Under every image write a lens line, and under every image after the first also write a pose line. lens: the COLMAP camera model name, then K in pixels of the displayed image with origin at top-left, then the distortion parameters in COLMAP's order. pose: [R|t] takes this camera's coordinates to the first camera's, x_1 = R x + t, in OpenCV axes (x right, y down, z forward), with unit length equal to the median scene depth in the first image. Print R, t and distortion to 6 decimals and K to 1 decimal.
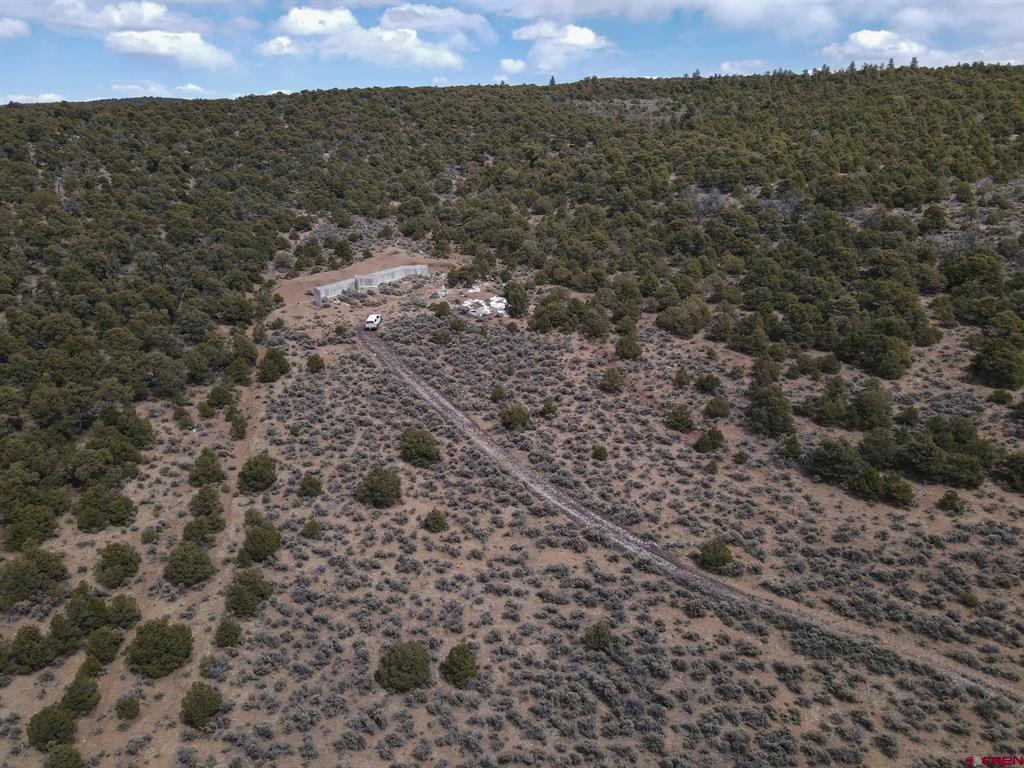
lens RADIAL K [[744.1, 0, 502.5], [0, 744.1, 380.5], [0, 0, 1]] dist [0.012402, 0.013487]
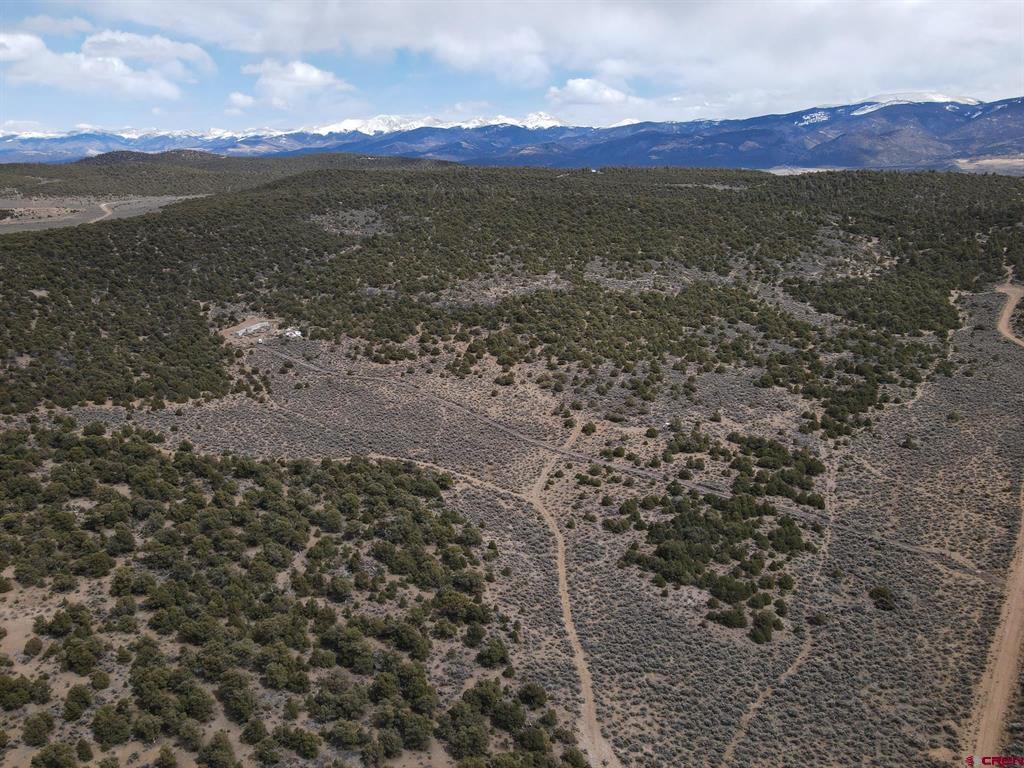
lens RADIAL K [[744.1, 0, 513.9], [0, 744.1, 375.1], [0, 0, 1]] dist [0.012402, 0.013487]
pose [[0.941178, -0.087832, 0.326298, -0.175441], [0.104125, 0.994024, -0.032769, 0.252394], [-0.321470, 0.064818, 0.944699, -2.103340]]
